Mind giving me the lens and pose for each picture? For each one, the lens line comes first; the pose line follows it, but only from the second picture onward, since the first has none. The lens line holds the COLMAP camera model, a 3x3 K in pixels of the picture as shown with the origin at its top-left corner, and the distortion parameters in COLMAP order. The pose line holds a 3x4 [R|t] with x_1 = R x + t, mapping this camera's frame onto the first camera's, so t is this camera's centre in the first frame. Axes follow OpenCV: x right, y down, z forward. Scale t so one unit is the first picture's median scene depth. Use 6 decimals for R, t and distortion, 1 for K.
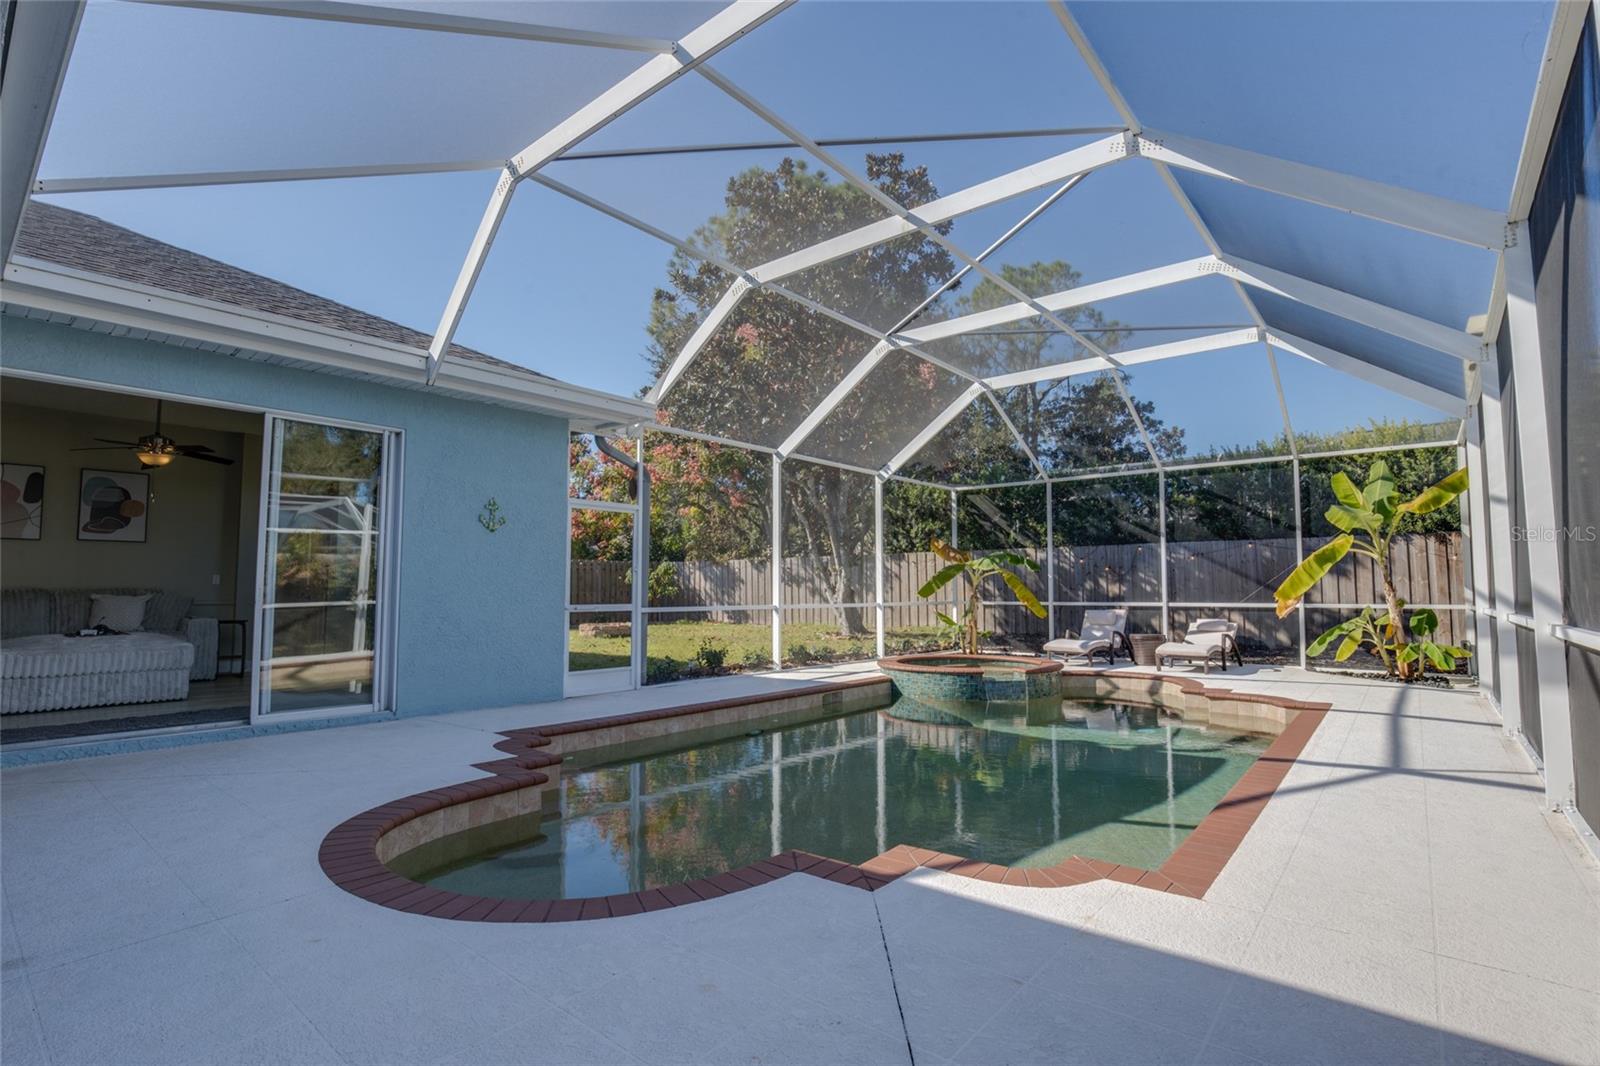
lens RADIAL K [[760.6, 0, 792.5], [0, 760.6, 536.7], [0, 0, 1]] dist [-0.031534, 0.000118]
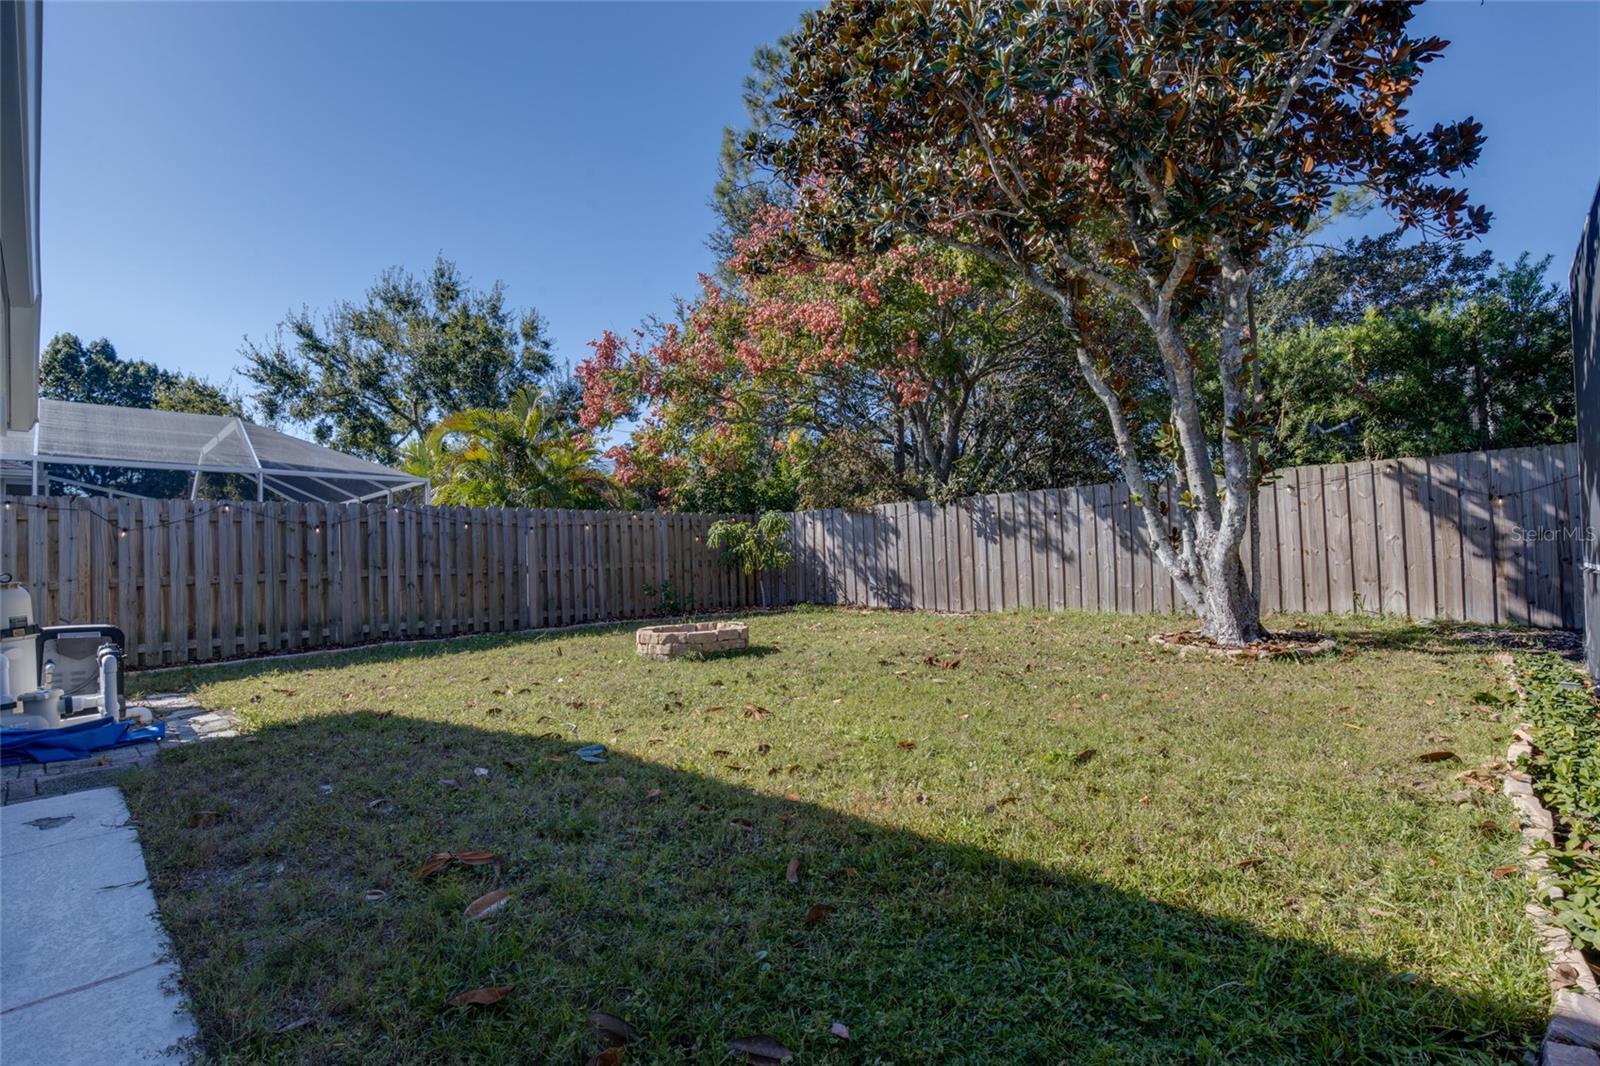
lens RADIAL K [[726.2, 0, 800.0], [0, 726.2, 533.0], [0, 0, 1]] dist [-0.041316, 0.007436]
pose [[0.998359, -0.027278, -0.050355, -0.221724], [0.029165, 0.998885, 0.037121, 0.058516], [0.049287, -0.038529, 0.998041, 0.801927]]
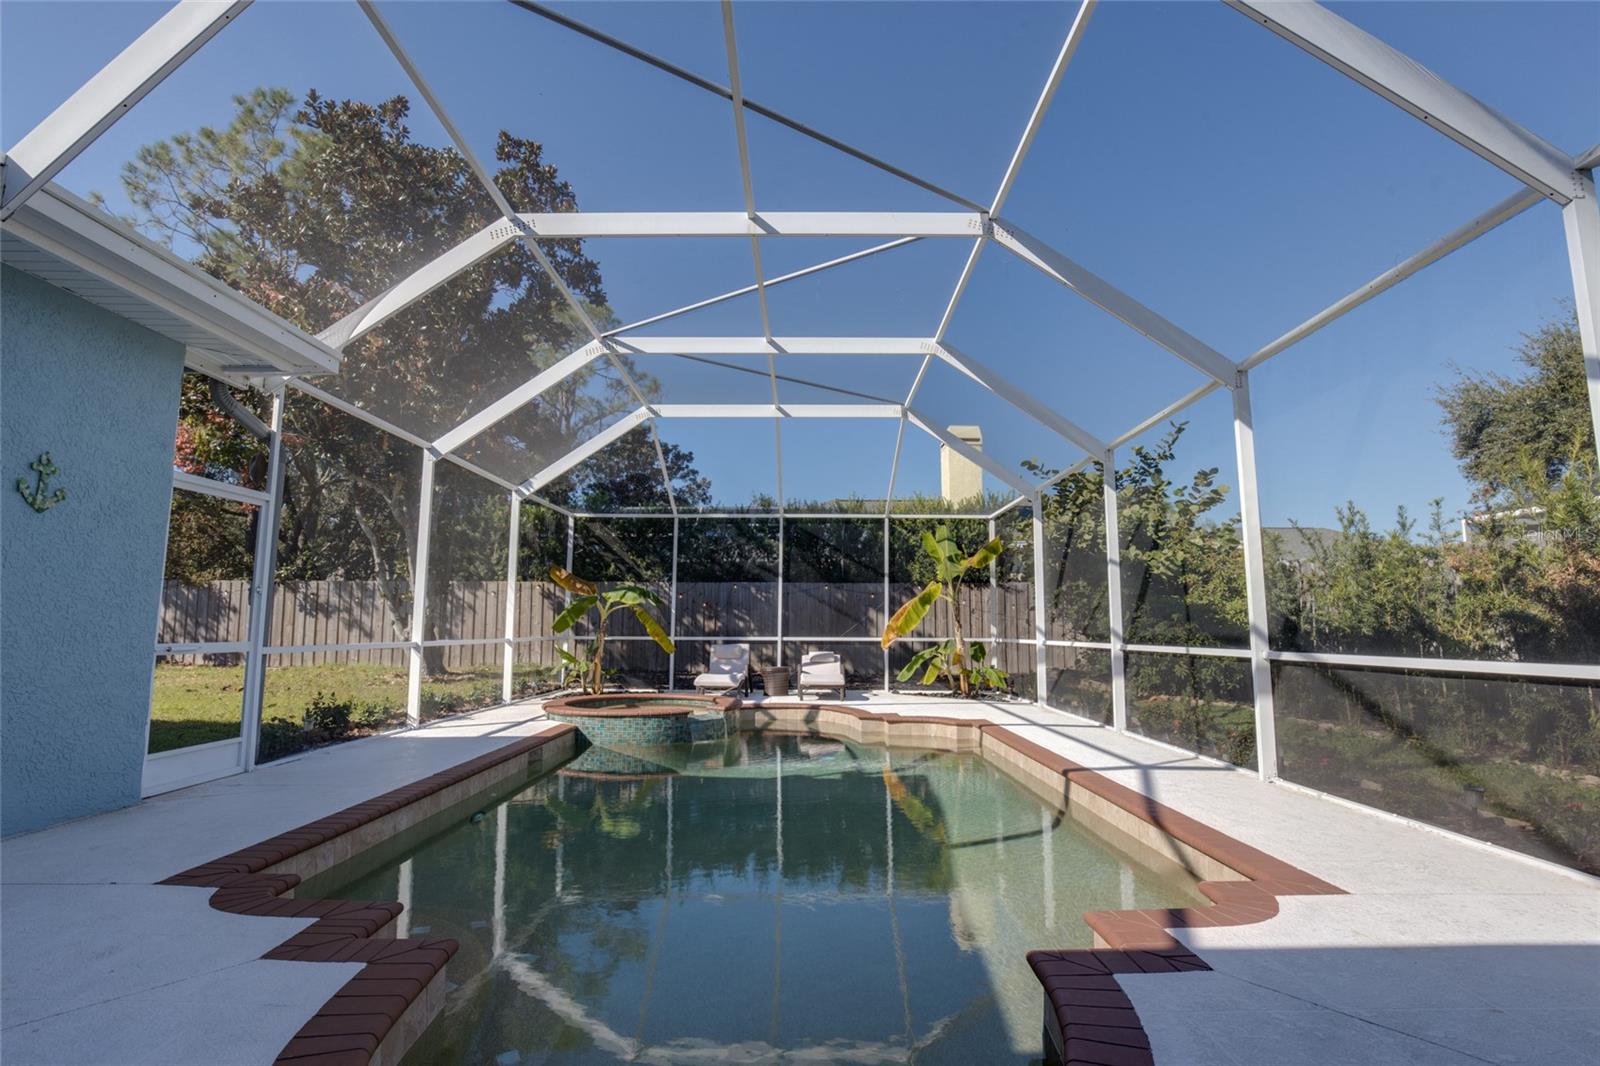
lens RADIAL K [[751.5, 0, 798.2], [0, 751.5, 537.3], [0, 0, 1]] dist [-0.033002, 0.000630]
pose [[0.767073, 0.079006, 0.636677, -0.202000], [-0.049896, 0.996729, -0.063569, 0.011615], [-0.639617, 0.016995, 0.768506, 0.154302]]
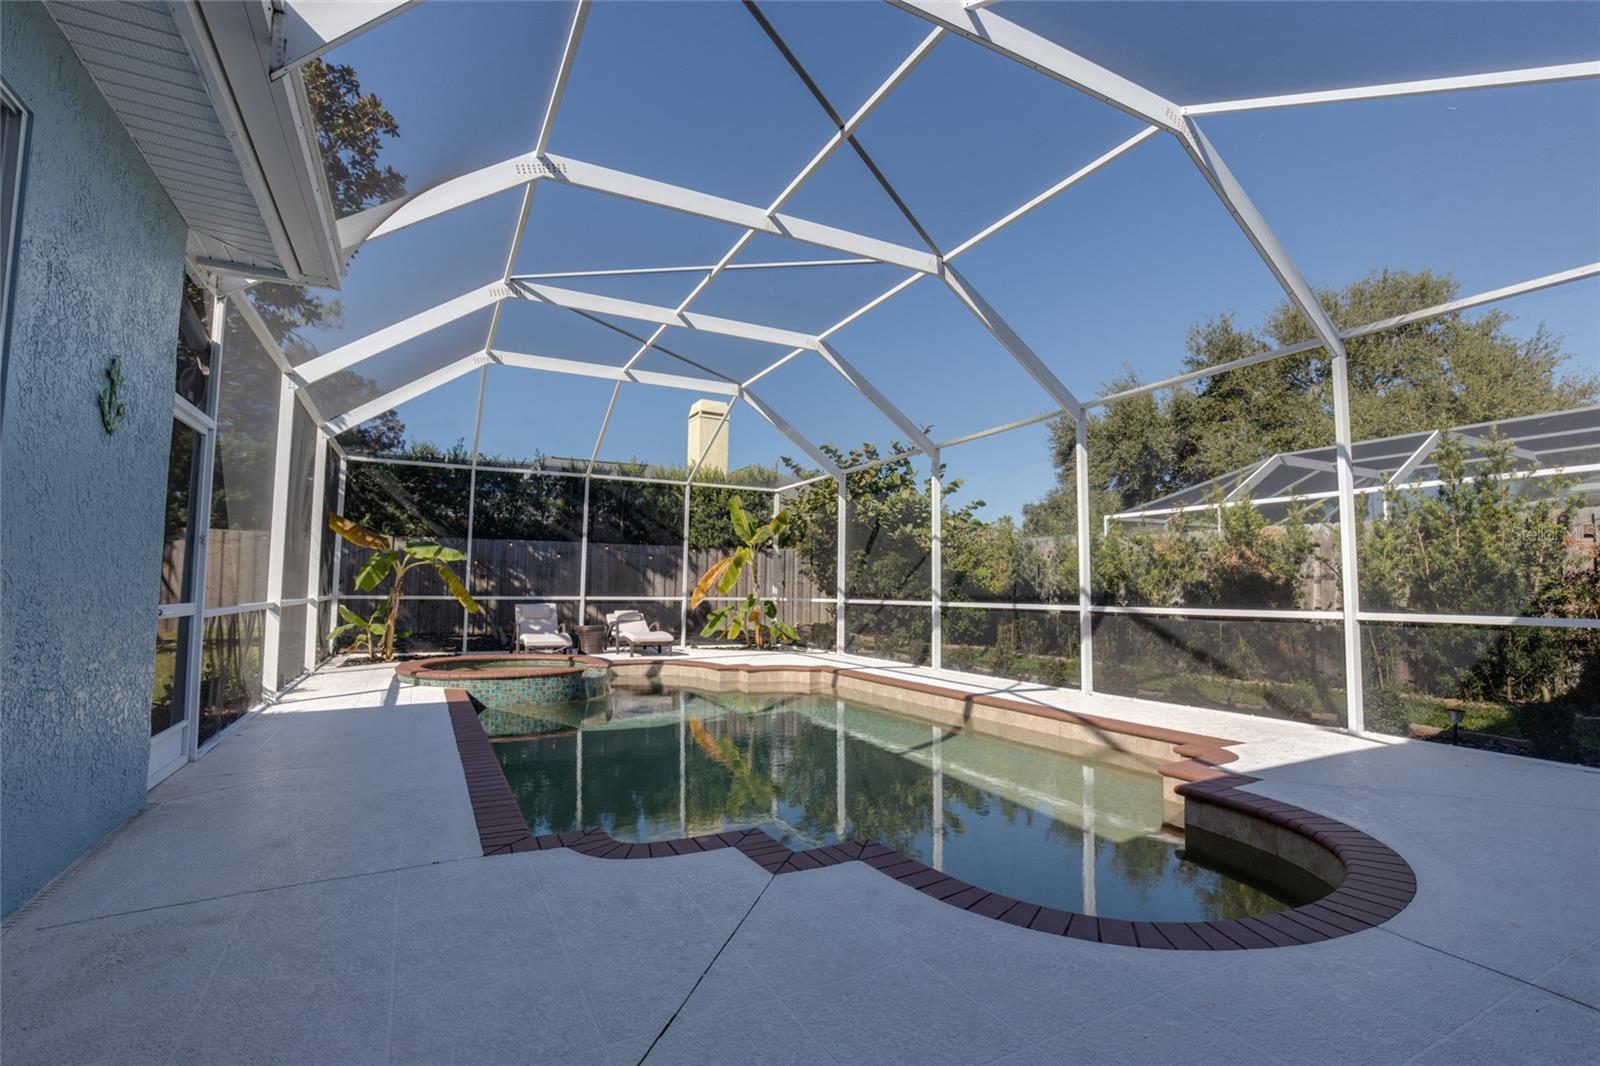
lens RADIAL K [[736.7, 0, 802.0], [0, 736.7, 537.1], [0, 0, 1]] dist [-0.031909, 0.000344]
pose [[0.379722, 0.068919, 0.922530, -0.402902], [-0.075012, 0.996231, -0.043549, 0.025247], [-0.922055, -0.052665, 0.383460, 0.319888]]
